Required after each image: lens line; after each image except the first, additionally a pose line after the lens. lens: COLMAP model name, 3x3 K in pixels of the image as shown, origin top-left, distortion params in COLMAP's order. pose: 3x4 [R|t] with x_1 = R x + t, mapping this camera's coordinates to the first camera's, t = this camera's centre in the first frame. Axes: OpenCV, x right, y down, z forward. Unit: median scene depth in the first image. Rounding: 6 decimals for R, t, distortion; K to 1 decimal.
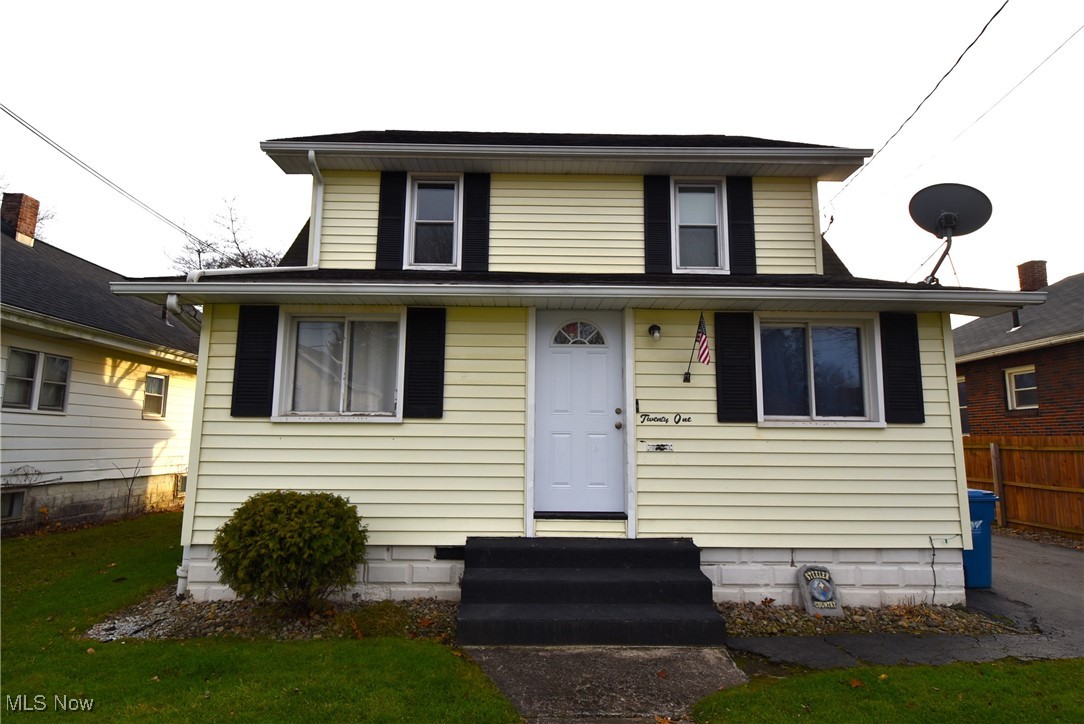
lens RADIAL K [[565.5, 0, 541.6], [0, 565.5, 365.9], [0, 0, 1]] dist [0.012819, -0.021046]
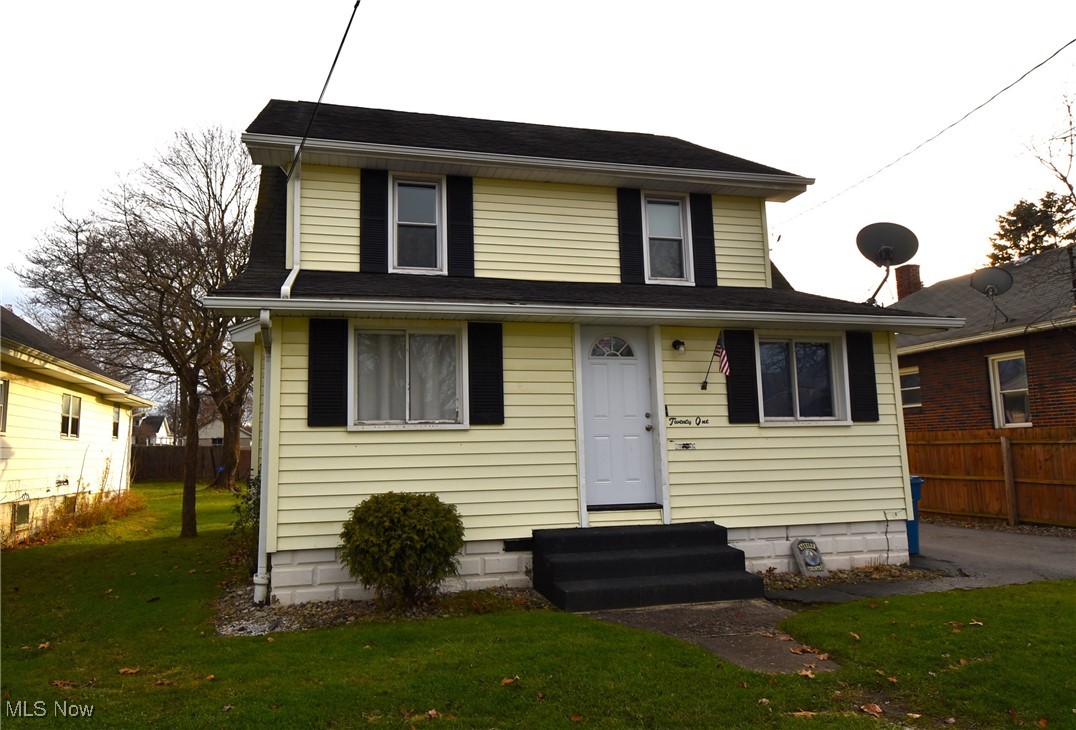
lens RADIAL K [[712.3, 0, 495.6], [0, 712.3, 363.1], [0, 0, 1]] dist [0.003993, 0.001153]
pose [[0.974435, 0.000295, 0.224669, -0.491540], [-0.001797, 0.999977, 0.006480, -0.034645], [-0.224662, -0.006719, 0.974414, -0.334291]]
